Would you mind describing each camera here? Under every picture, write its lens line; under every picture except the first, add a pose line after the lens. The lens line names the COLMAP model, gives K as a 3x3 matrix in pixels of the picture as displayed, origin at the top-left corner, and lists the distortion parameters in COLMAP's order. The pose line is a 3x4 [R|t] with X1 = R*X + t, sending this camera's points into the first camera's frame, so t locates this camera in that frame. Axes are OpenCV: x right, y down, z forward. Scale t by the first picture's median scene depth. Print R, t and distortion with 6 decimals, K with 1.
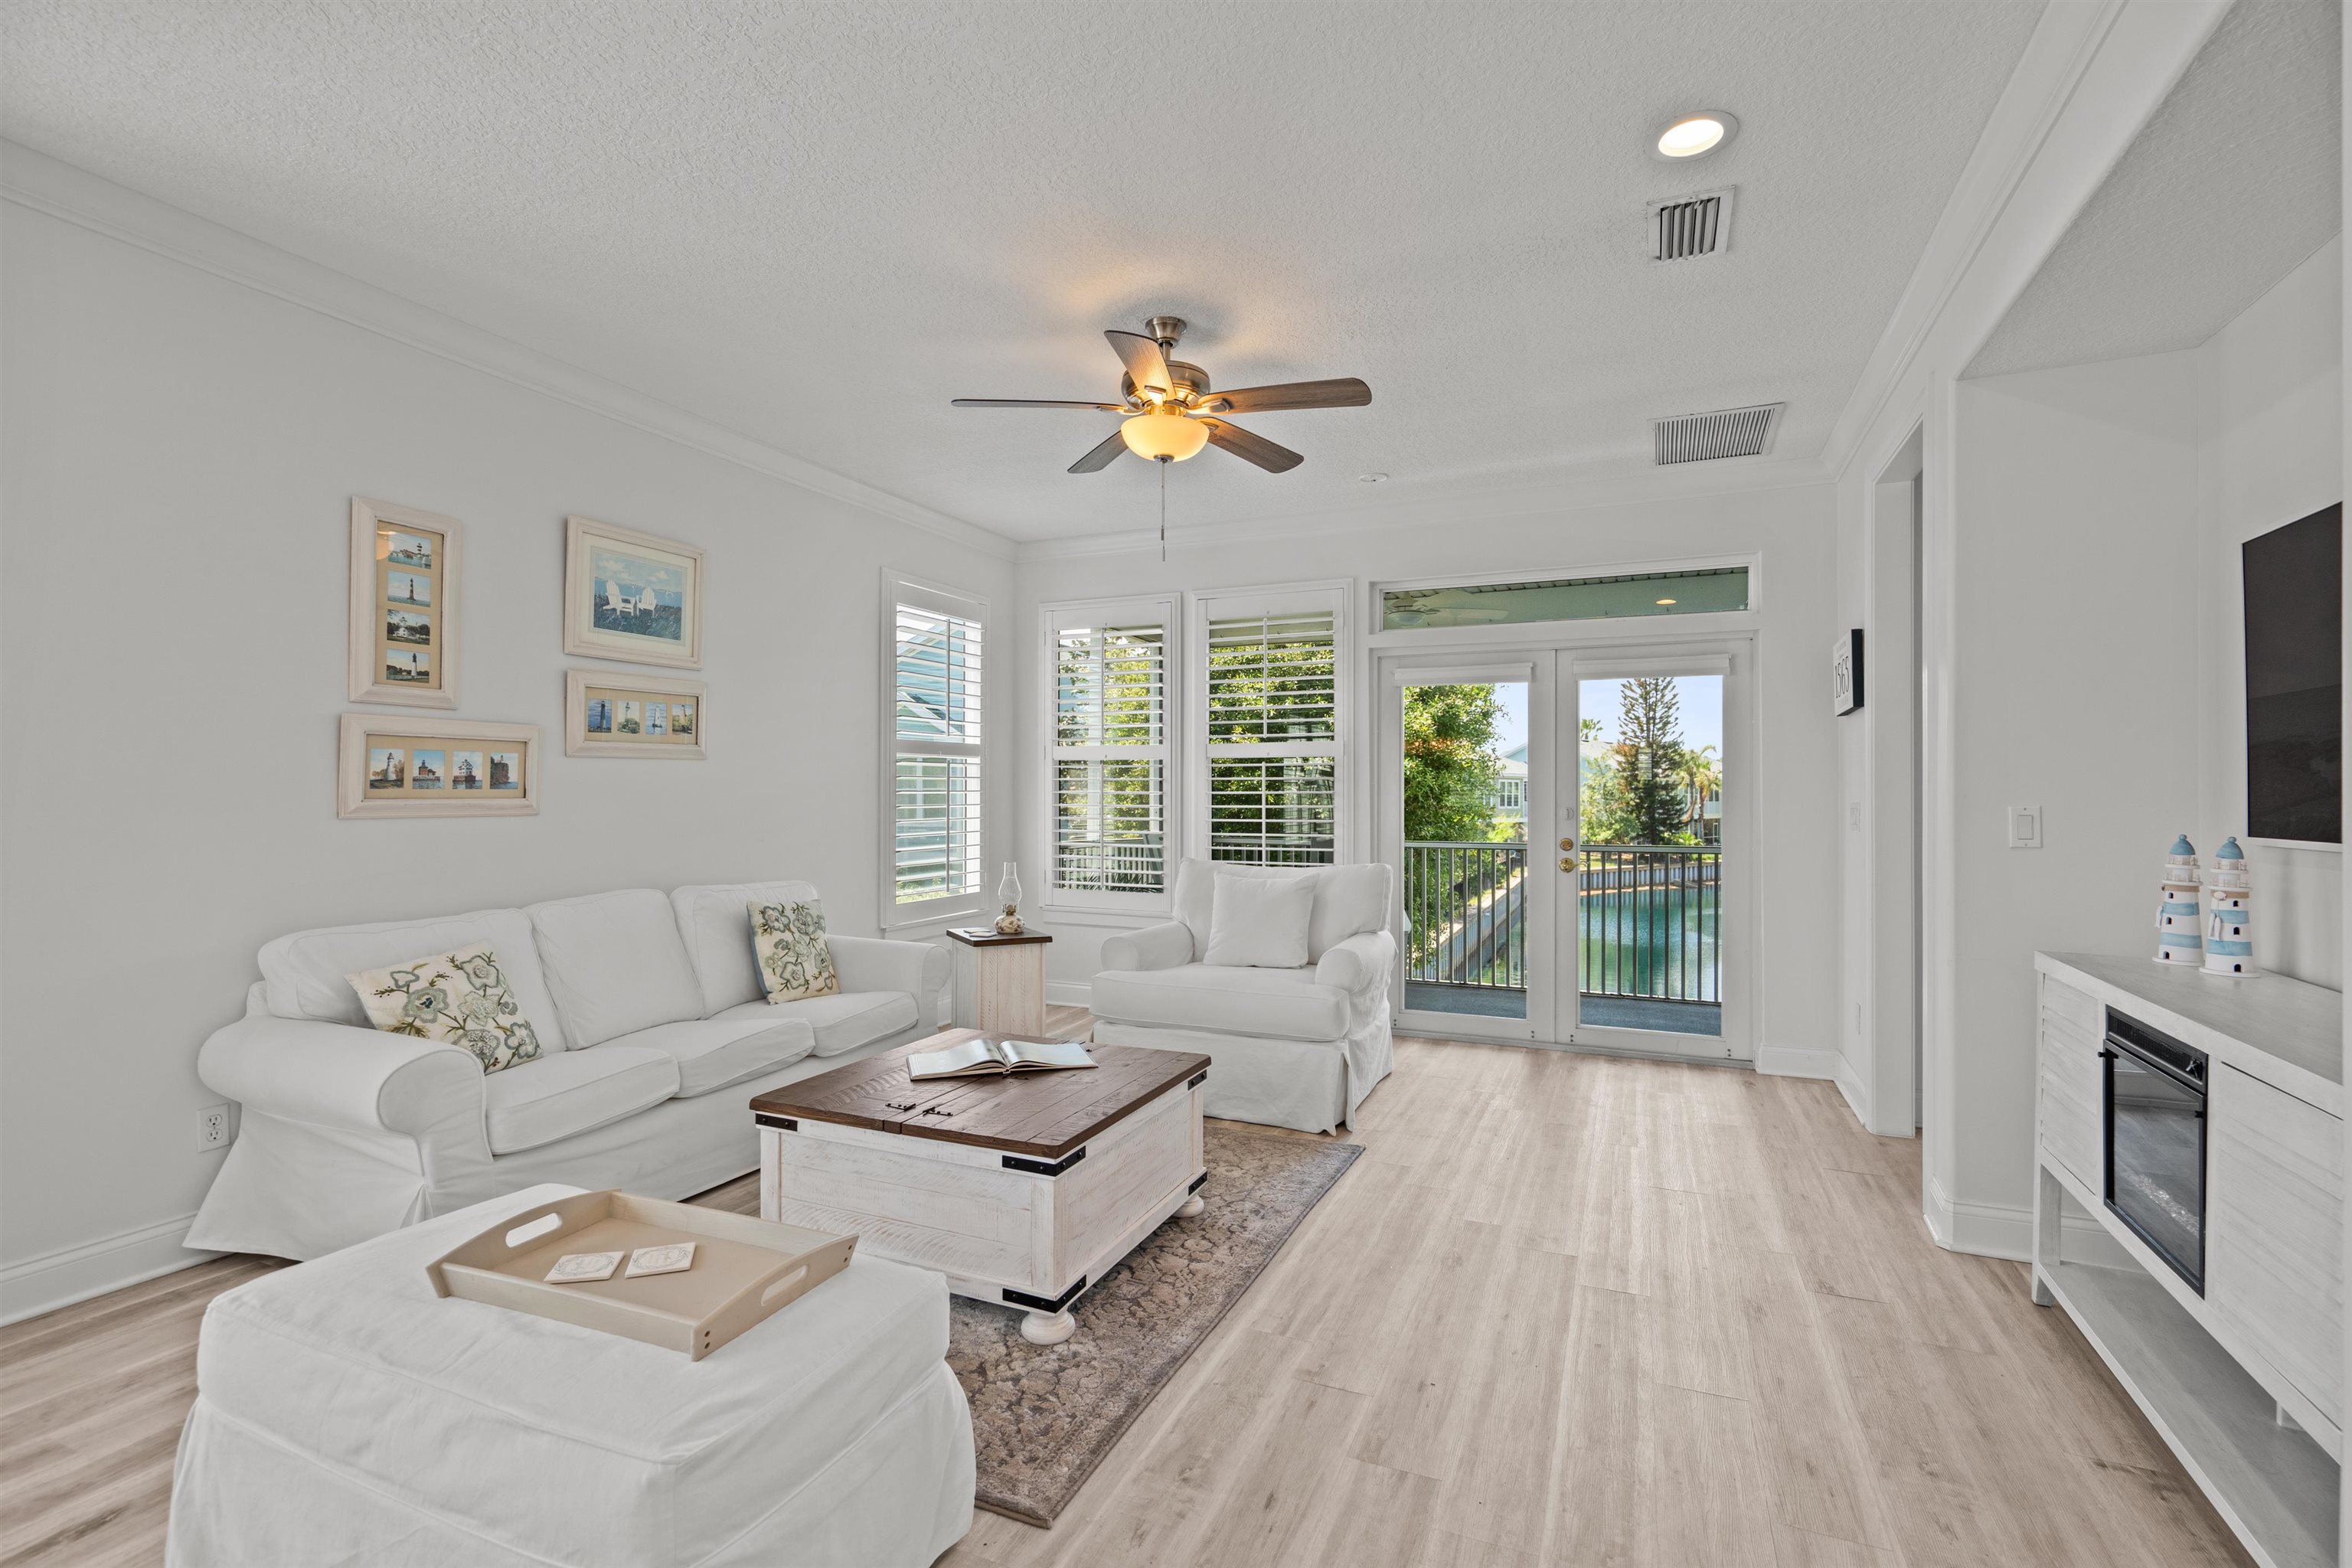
lens RADIAL K [[1064.1, 0, 1175.4], [0, 1064.1, 787.5], [0, 0, 1]] dist [-0.001395, 0.000226]
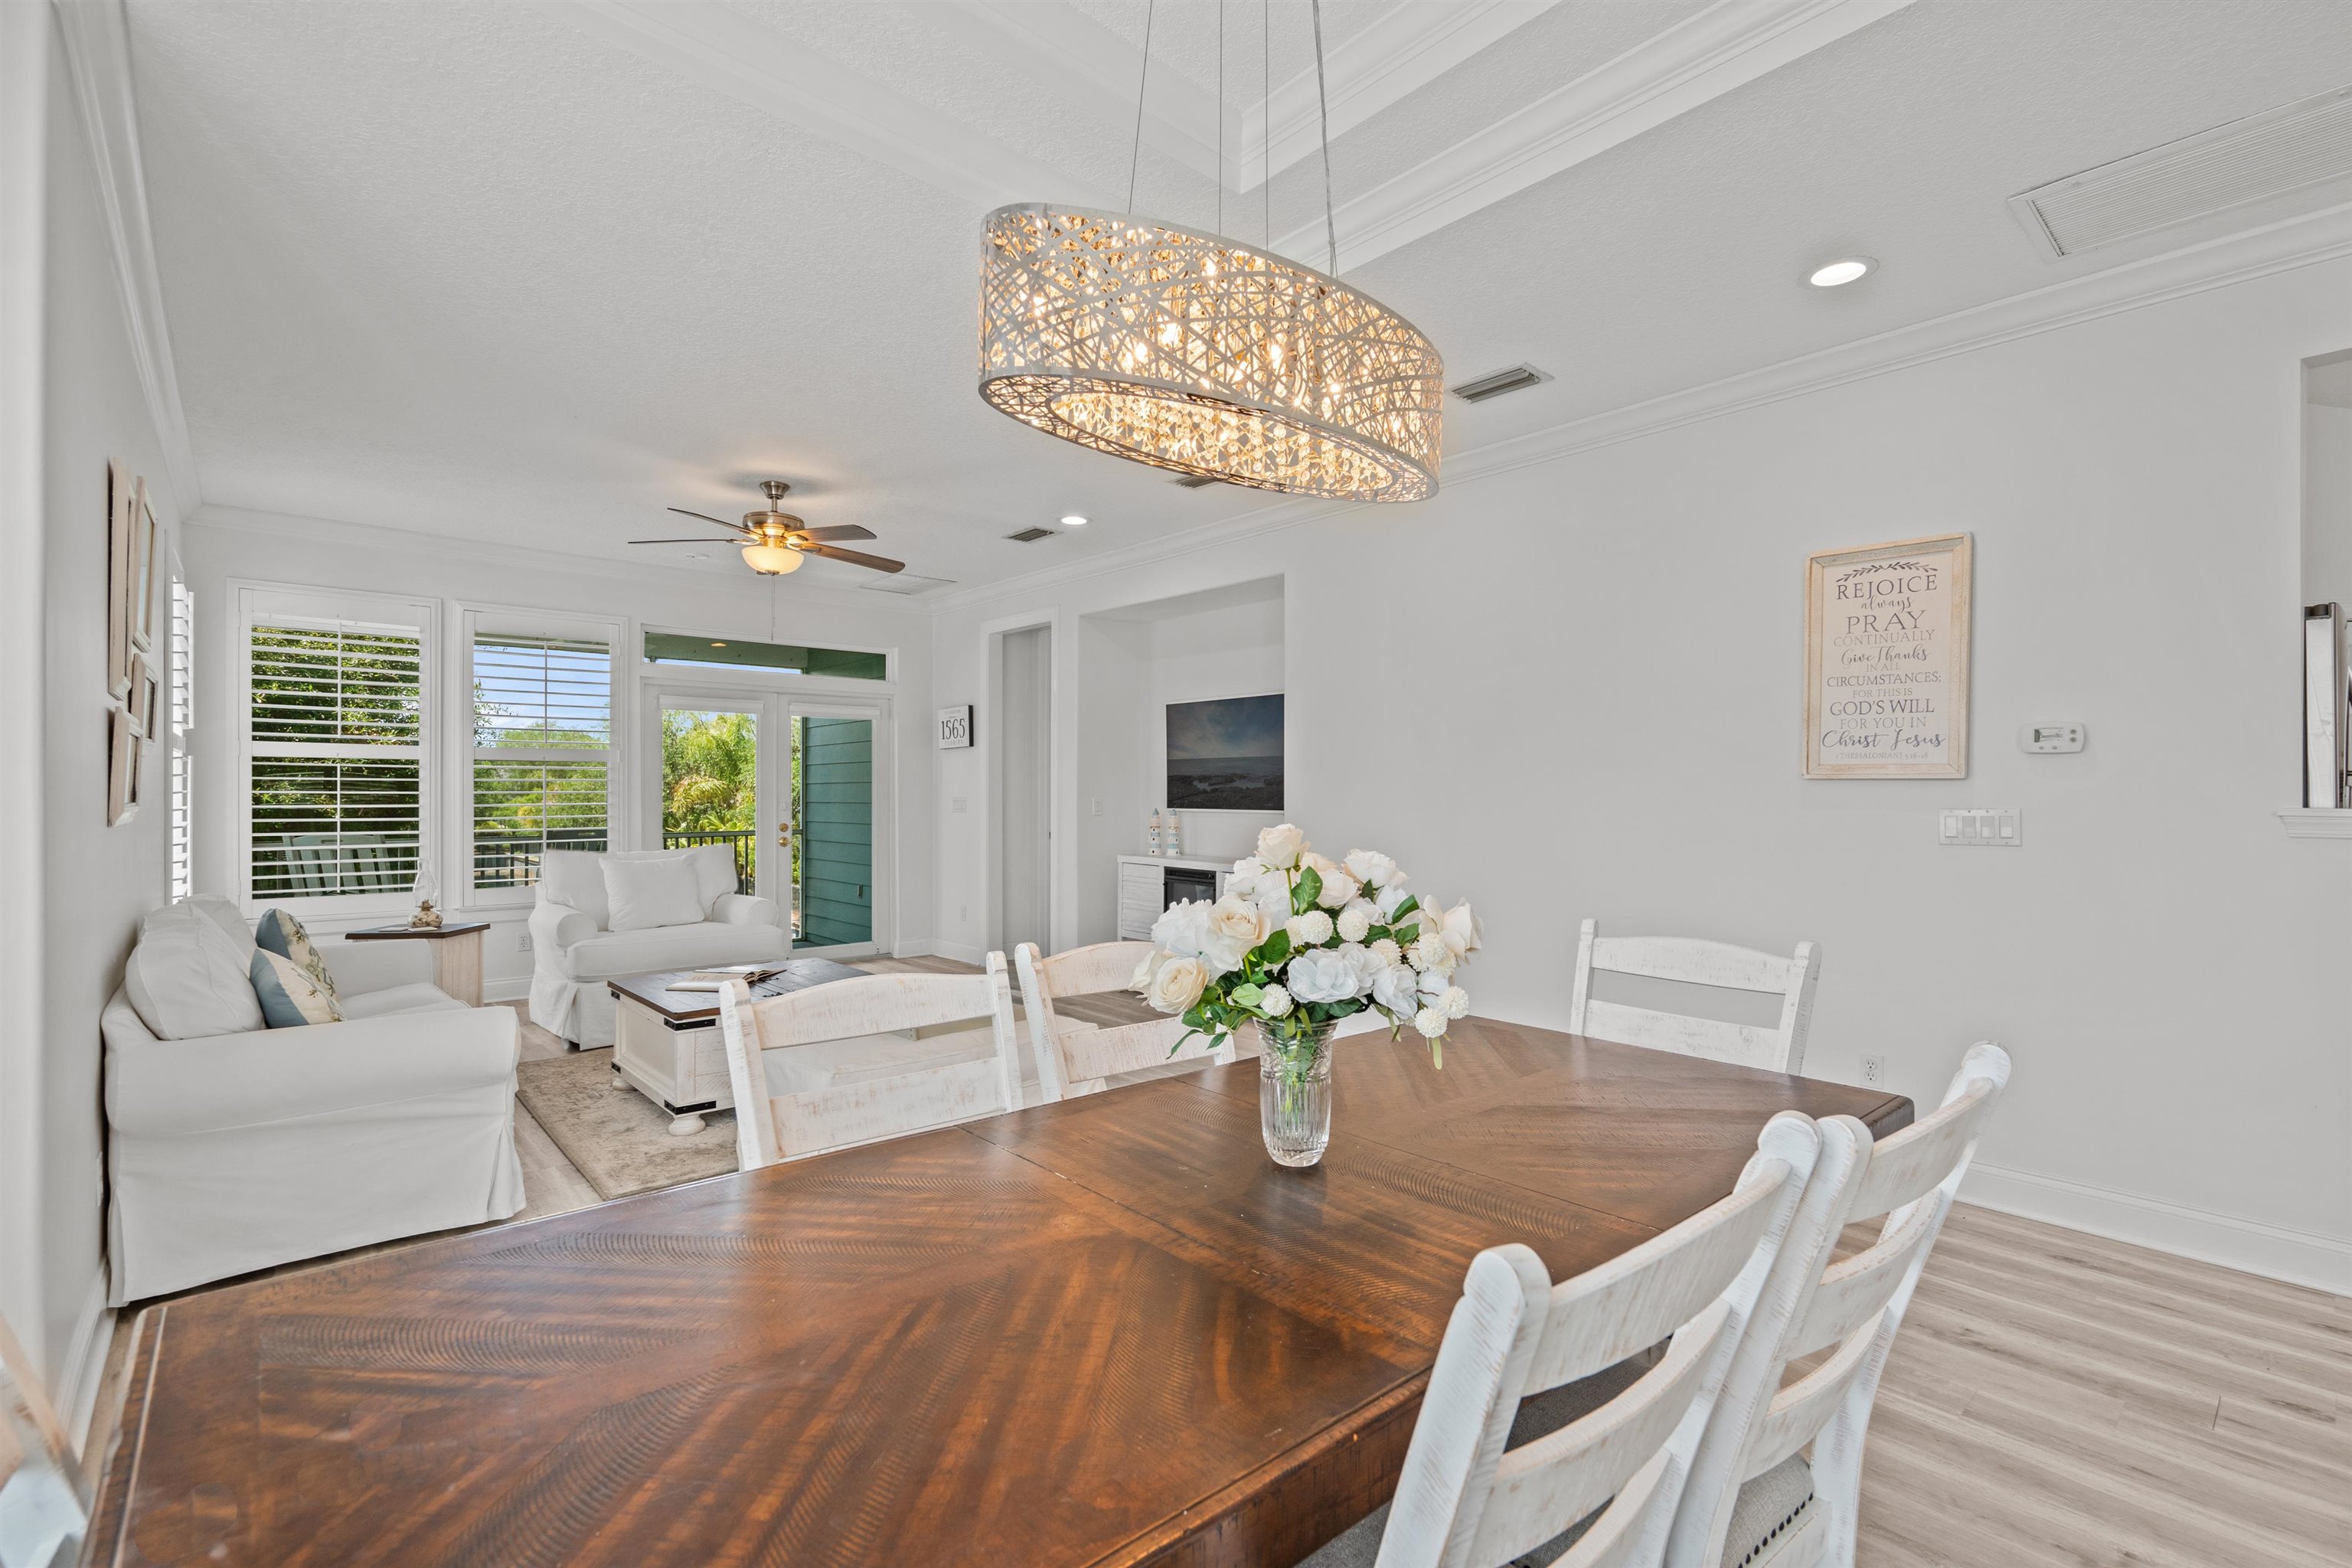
lens RADIAL K [[1077.7, 0, 1176.0], [0, 1077.7, 784.0], [0, 0, 1]] dist [0.012578, 0.000515]
pose [[0.418954, 0.003603, 0.908000, -0.991159], [-0.004917, 0.999986, -0.001699, -0.008057], [-0.907994, -0.003753, 0.418966, -0.141074]]
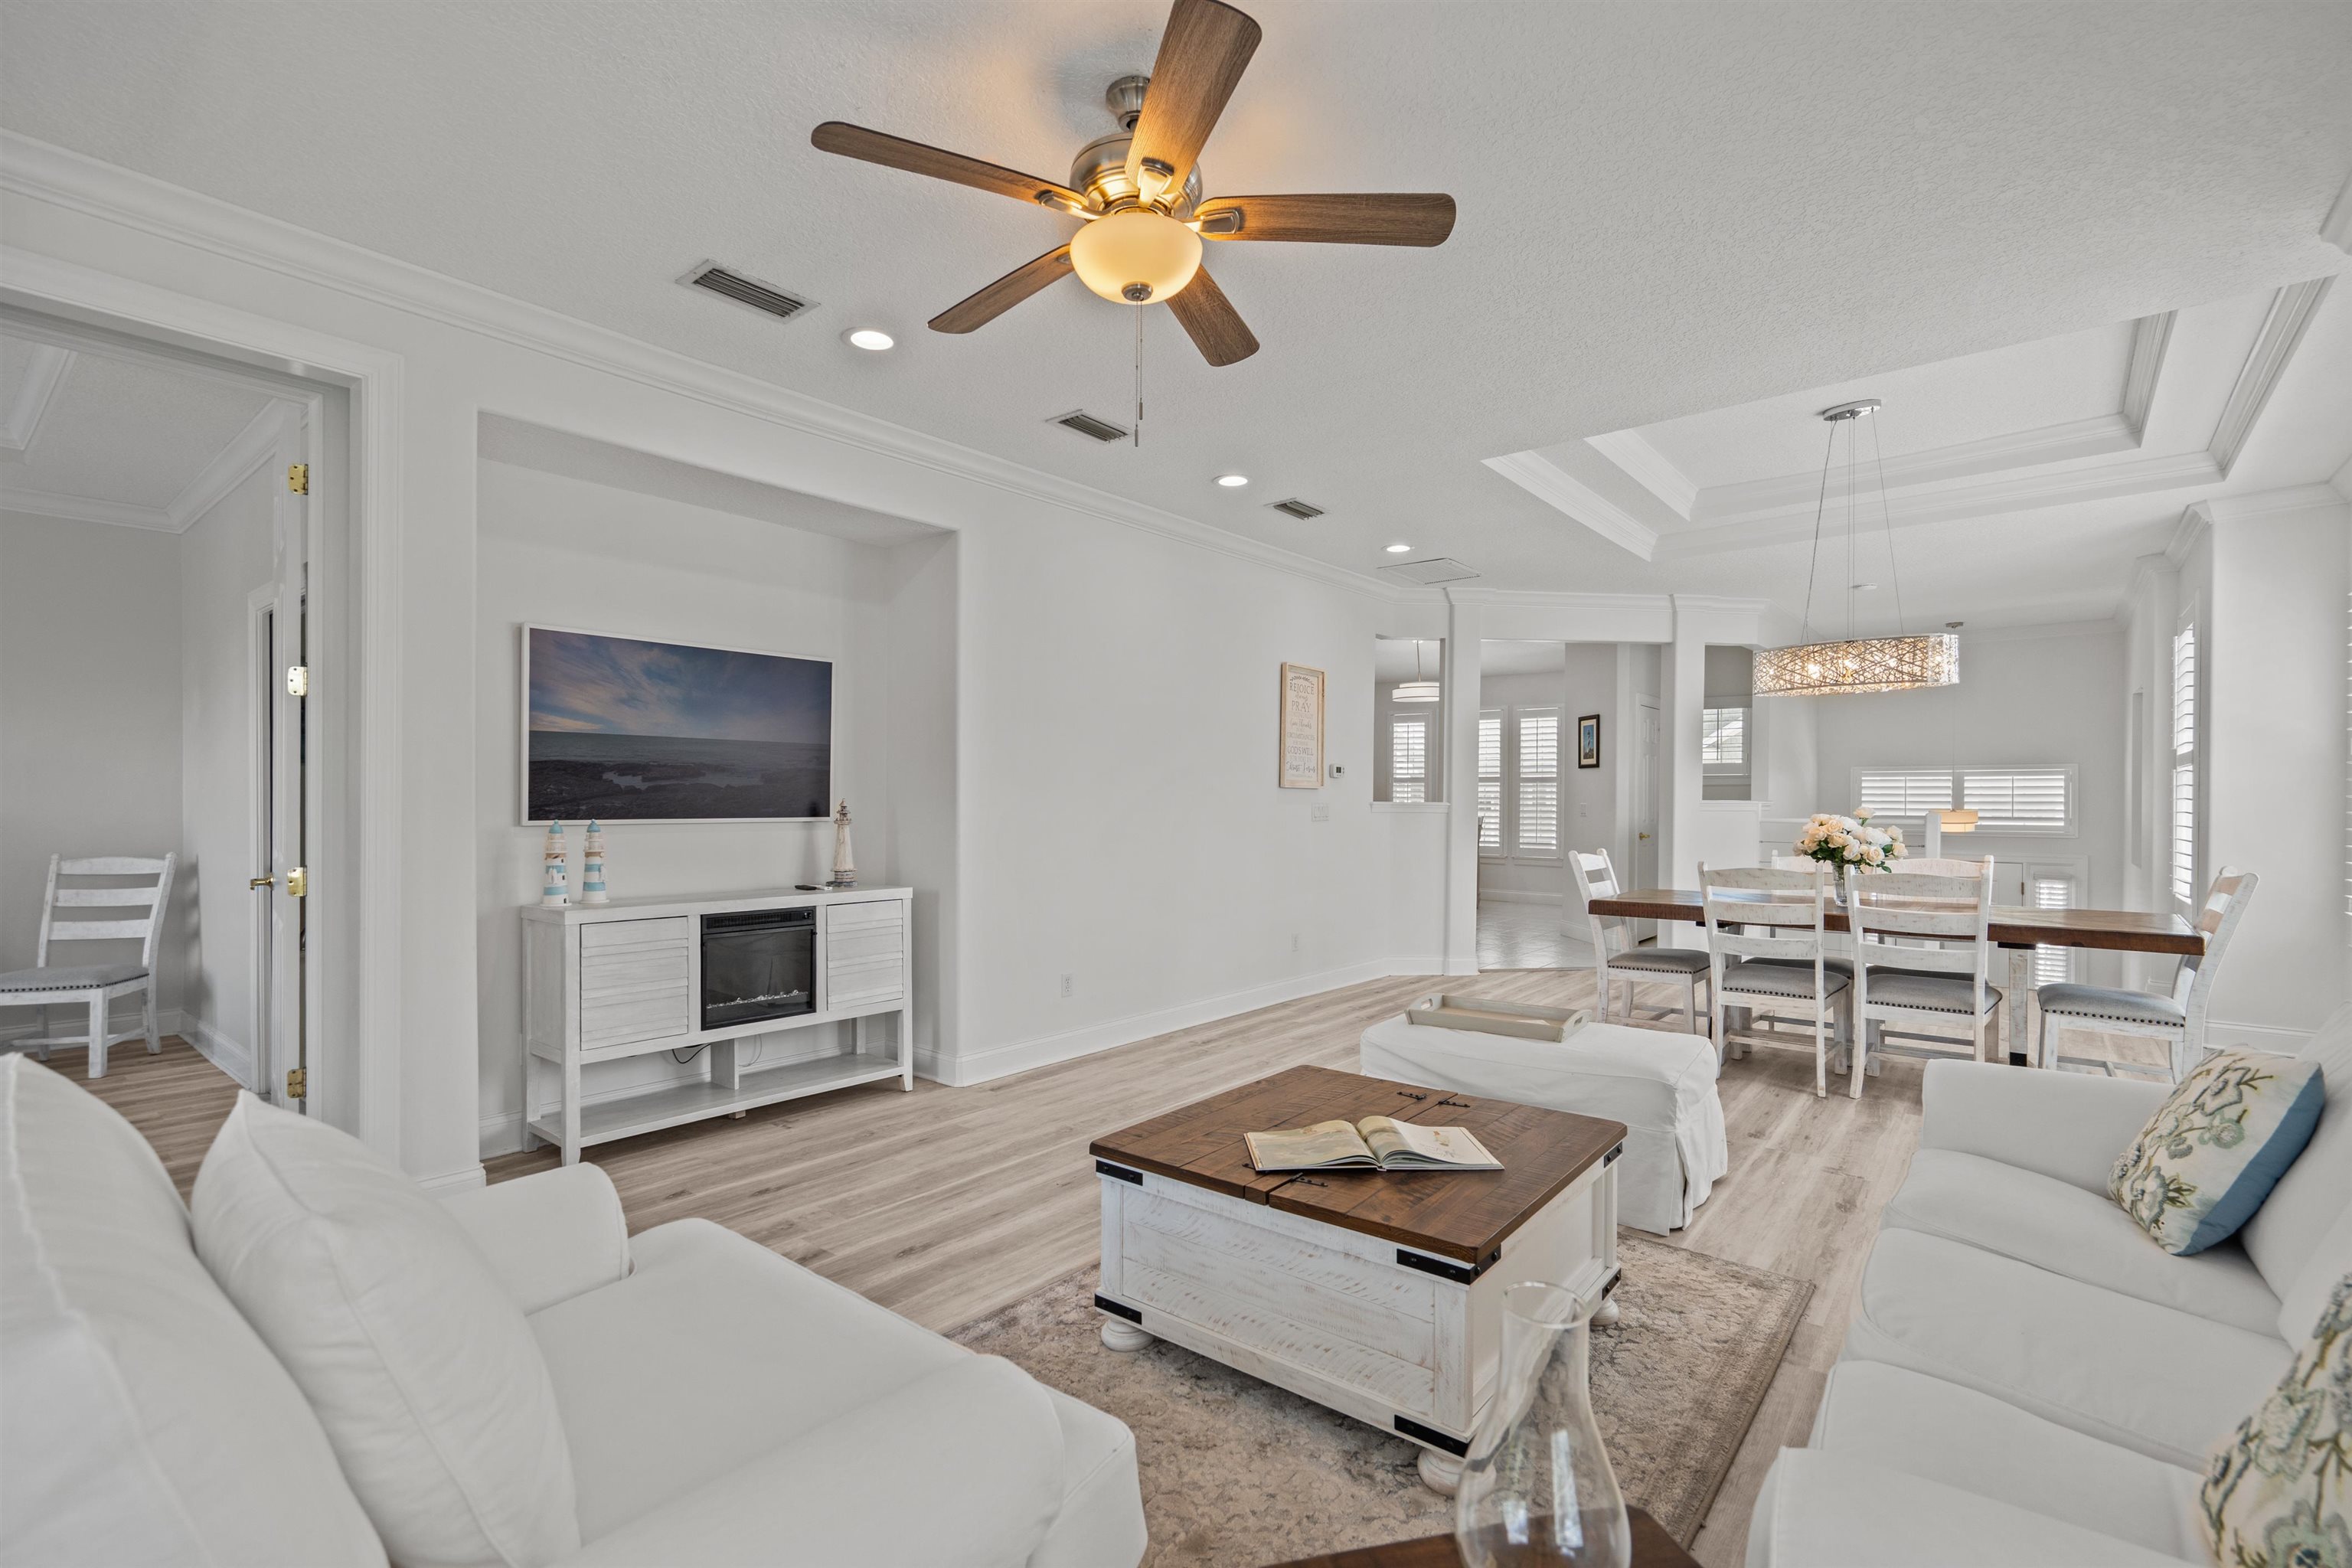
lens RADIAL K [[1064.7, 0, 1190.7], [0, 1064.7, 800.4], [0, 0, 1]] dist [0.000392, 0.000097]
pose [[-0.968574, -0.008063, 0.248596, -0.182363], [-0.008675, 0.999961, -0.001367, 0.007043], [-0.248575, -0.003480, -0.968606, 1.394701]]
